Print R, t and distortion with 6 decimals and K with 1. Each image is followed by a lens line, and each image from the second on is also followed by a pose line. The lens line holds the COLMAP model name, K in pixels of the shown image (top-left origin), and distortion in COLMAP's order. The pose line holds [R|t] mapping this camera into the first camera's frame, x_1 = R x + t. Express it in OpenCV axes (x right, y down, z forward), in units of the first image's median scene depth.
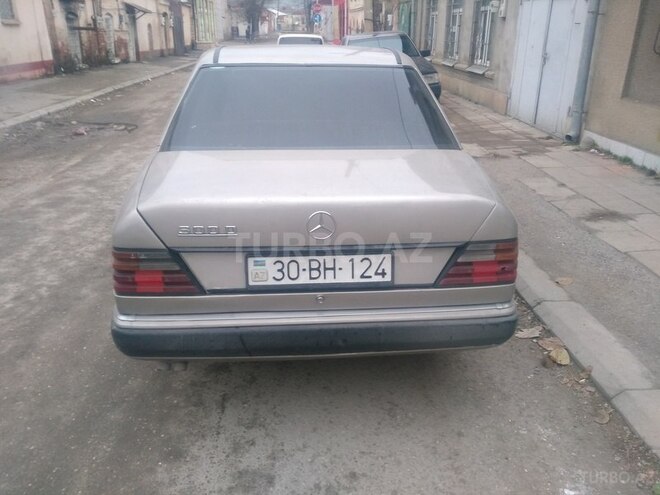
lens RADIAL K [[546.0, 0, 328.0], [0, 546.0, 248.3], [0, 0, 1]] dist [0.018229, -0.038909]
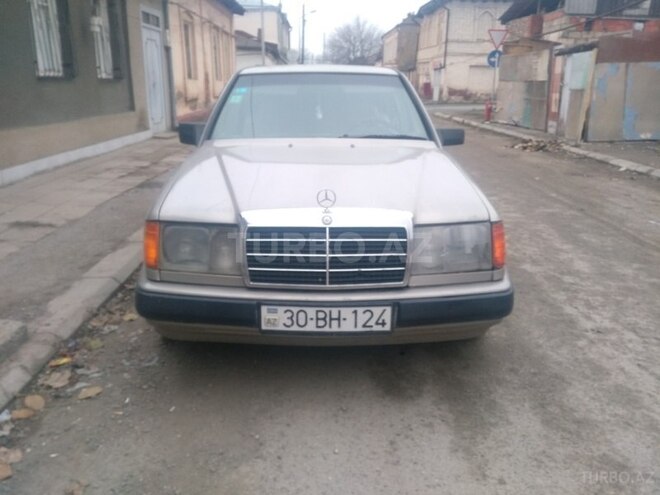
lens RADIAL K [[546.0, 0, 329.3], [0, 546.0, 248.1], [0, 0, 1]] dist [0.018229, -0.038909]
pose [[-0.999604, -0.018319, 0.021354, -0.020691], [-0.000825, 0.777753, 0.628569, -0.170995], [-0.028123, 0.628303, -0.777461, 0.458794]]
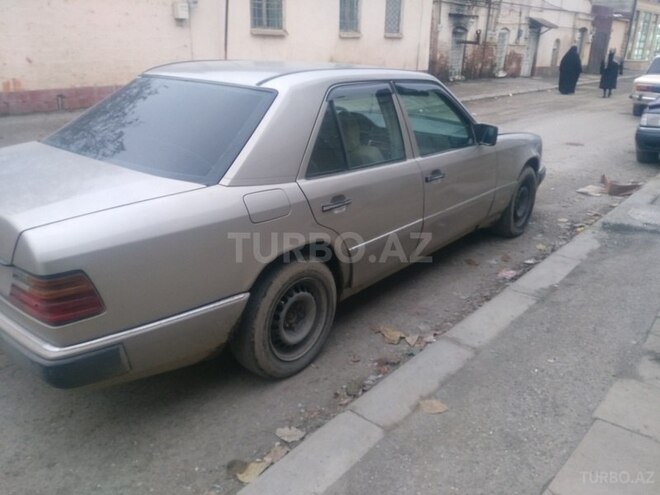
lens RADIAL K [[546.0, 0, 326.4], [0, 546.0, 250.5], [0, 0, 1]] dist [0.018229, -0.038909]
pose [[0.721686, 0.260635, -0.641279, 0.147728], [-0.273225, 0.958444, 0.082057, -0.030877], [0.636017, 0.115994, 0.762908, 0.071263]]
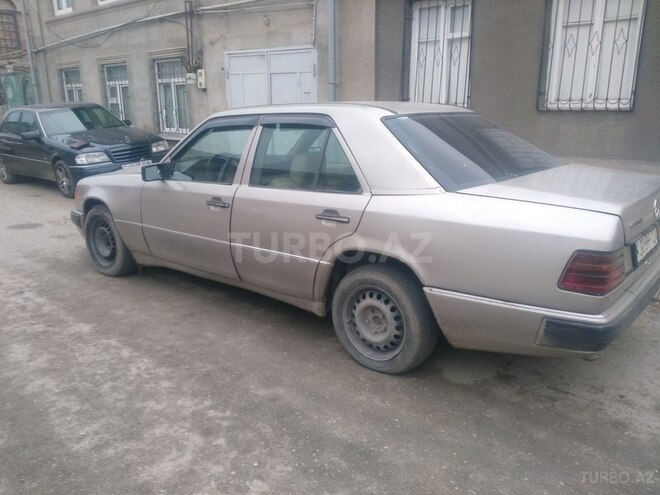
lens RADIAL K [[546.0, 0, 324.7], [0, 546.0, 245.5], [0, 0, 1]] dist [0.018229, -0.038909]
pose [[0.693371, -0.189049, 0.695339, -0.177361], [0.277801, 0.960507, -0.015871, -0.018398], [-0.664878, 0.204171, 0.718506, 0.060000]]
